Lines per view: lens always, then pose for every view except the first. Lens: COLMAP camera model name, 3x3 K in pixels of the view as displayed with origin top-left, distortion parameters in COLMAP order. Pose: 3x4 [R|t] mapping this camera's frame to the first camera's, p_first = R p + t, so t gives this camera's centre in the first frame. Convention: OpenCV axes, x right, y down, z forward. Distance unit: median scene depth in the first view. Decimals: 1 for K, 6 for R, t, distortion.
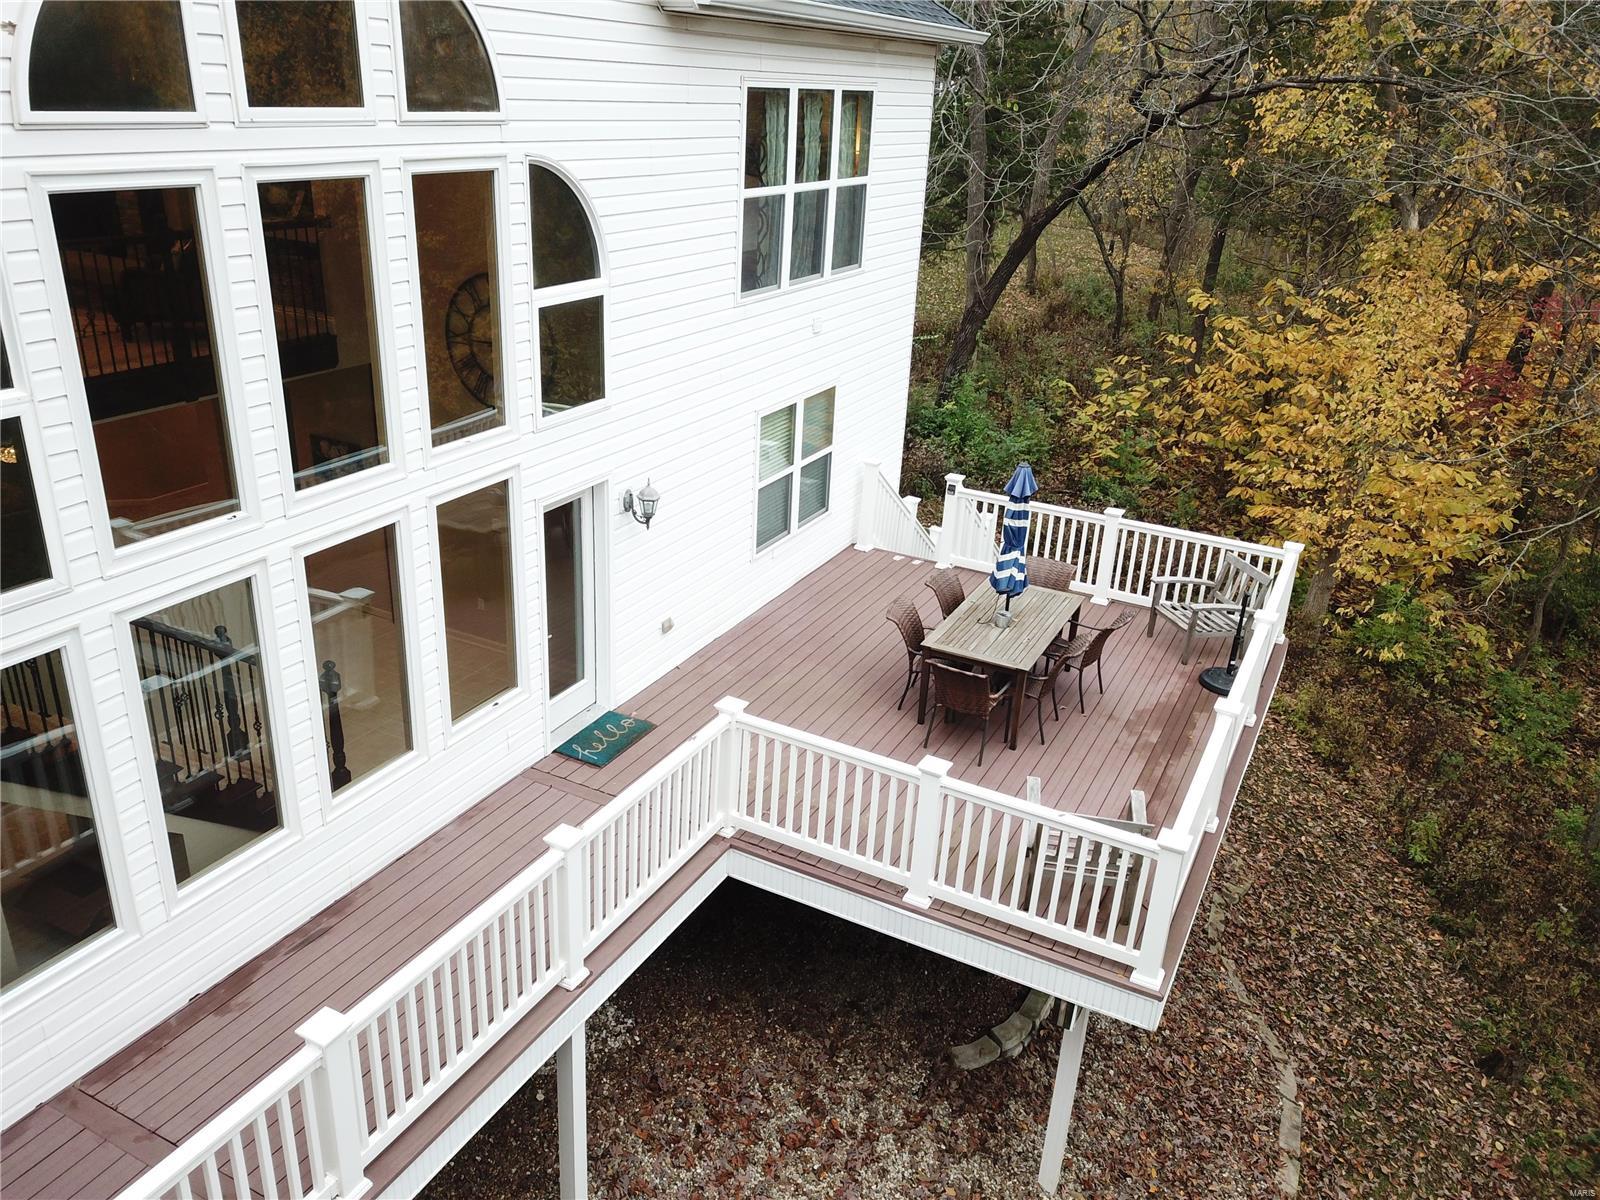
lens RADIAL K [[1205.4, 0, 792.8], [0, 1205.4, 606.6], [0, 0, 1]] dist [0.036578, -0.036409]
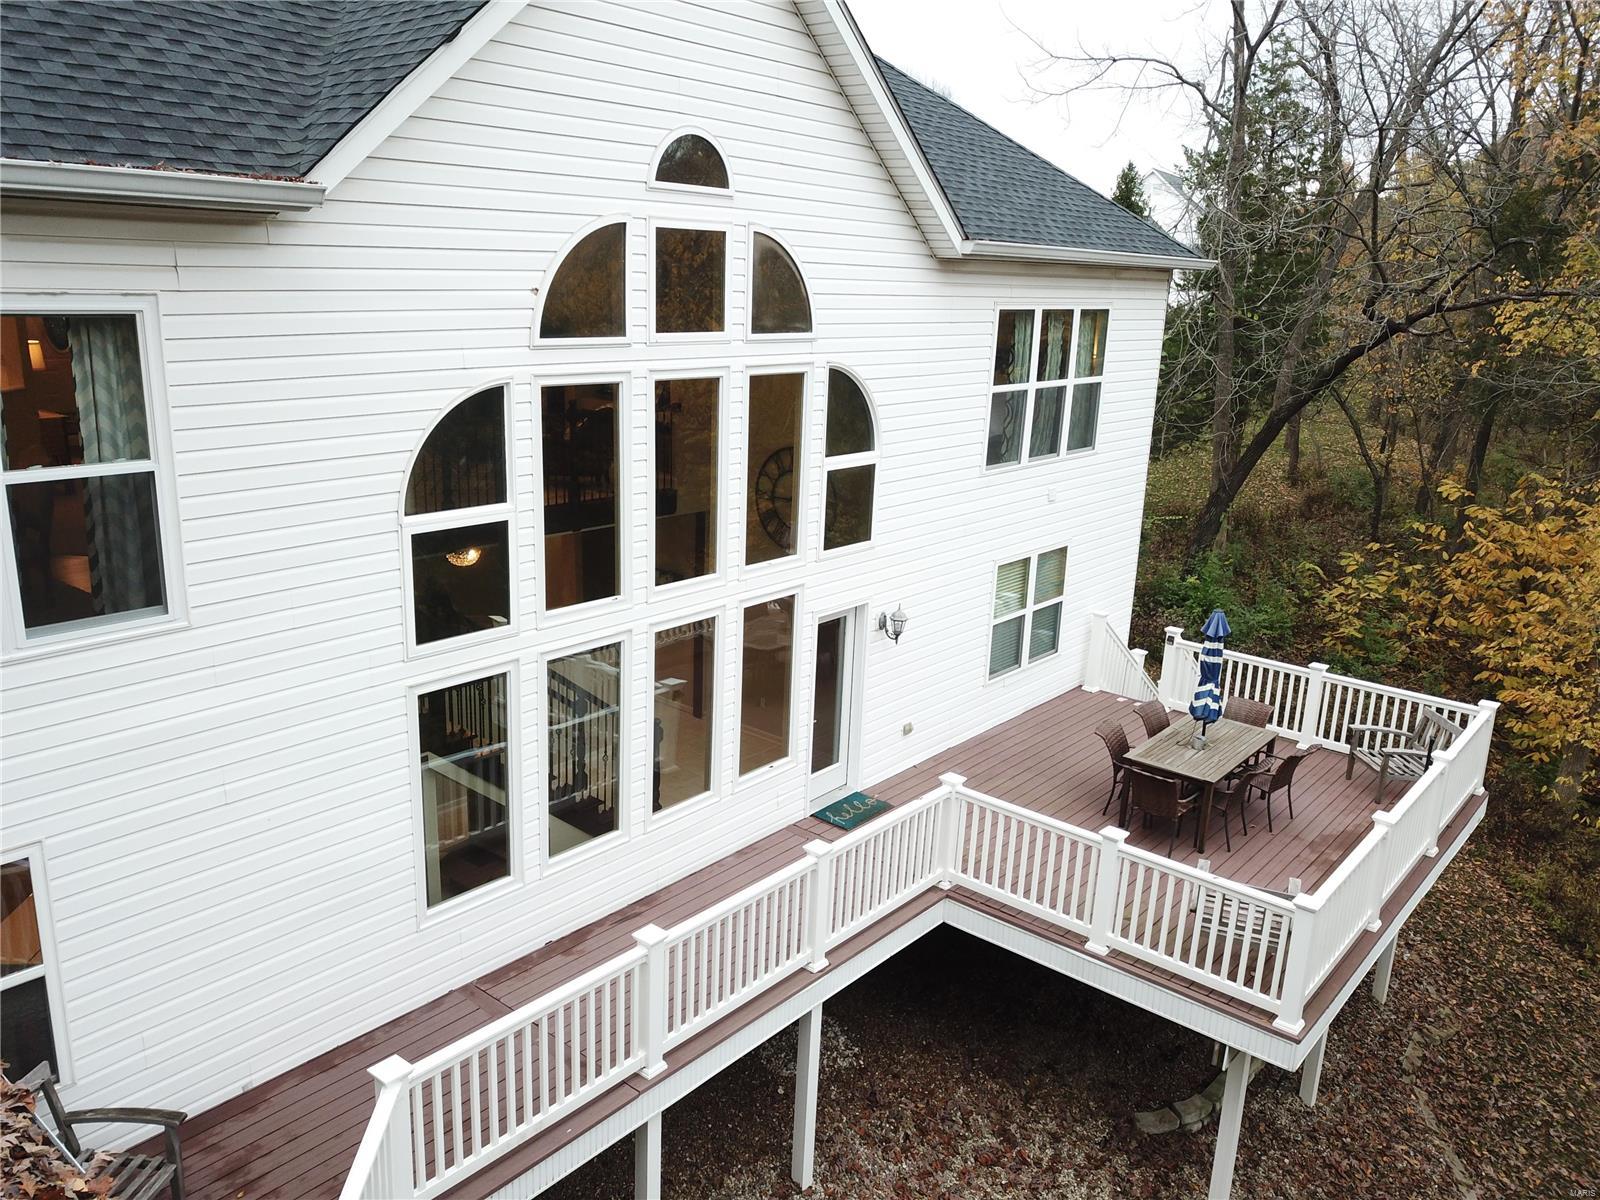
lens RADIAL K [[1205.4, 0, 792.8], [0, 1205.4, 606.6], [0, 0, 1]] dist [0.036578, -0.036409]
pose [[0.974859, 0.047021, -0.217806, 0.041736], [-0.079244, 0.986739, -0.141659, 0.077673], [0.208257, 0.155357, 0.965657, -0.225368]]
